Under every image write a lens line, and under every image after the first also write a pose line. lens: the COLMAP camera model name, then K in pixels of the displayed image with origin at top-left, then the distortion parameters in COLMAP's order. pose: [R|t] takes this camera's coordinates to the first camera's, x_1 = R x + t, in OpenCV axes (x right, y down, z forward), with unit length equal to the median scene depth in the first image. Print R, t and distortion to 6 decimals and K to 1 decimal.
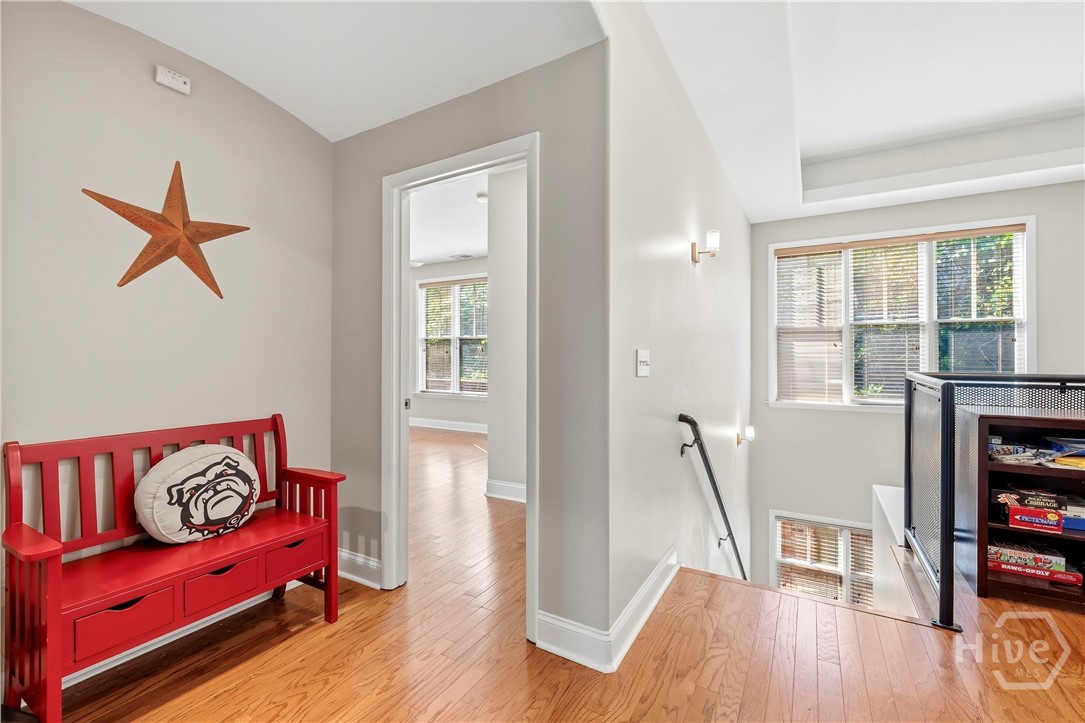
lens RADIAL K [[464.1, 0, 540.1], [0, 464.1, 356.6], [0, 0, 1]] dist [-0.001363, -0.000633]
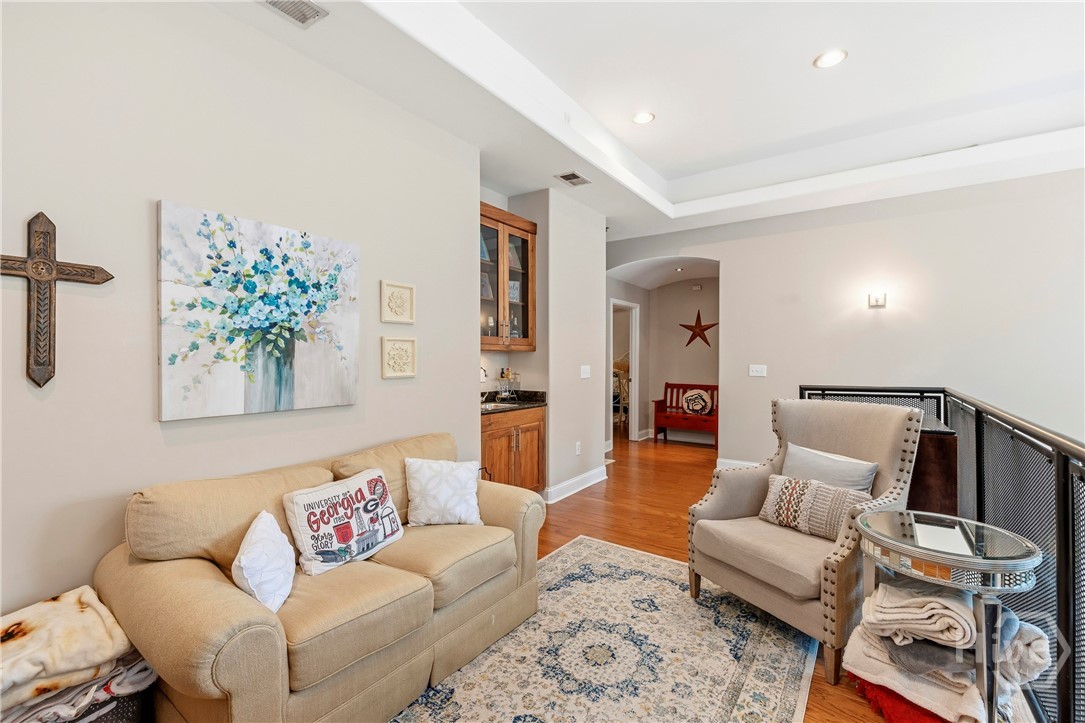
lens RADIAL K [[473.9, 0, 542.5], [0, 473.9, 361.5], [0, 0, 1]] dist [0.001138, -0.000006]
pose [[-0.066789, 0.006275, -0.997747, 2.522697], [-0.002981, 0.999975, 0.006489, -0.038175], [0.997763, 0.003408, -0.066768, 0.041118]]
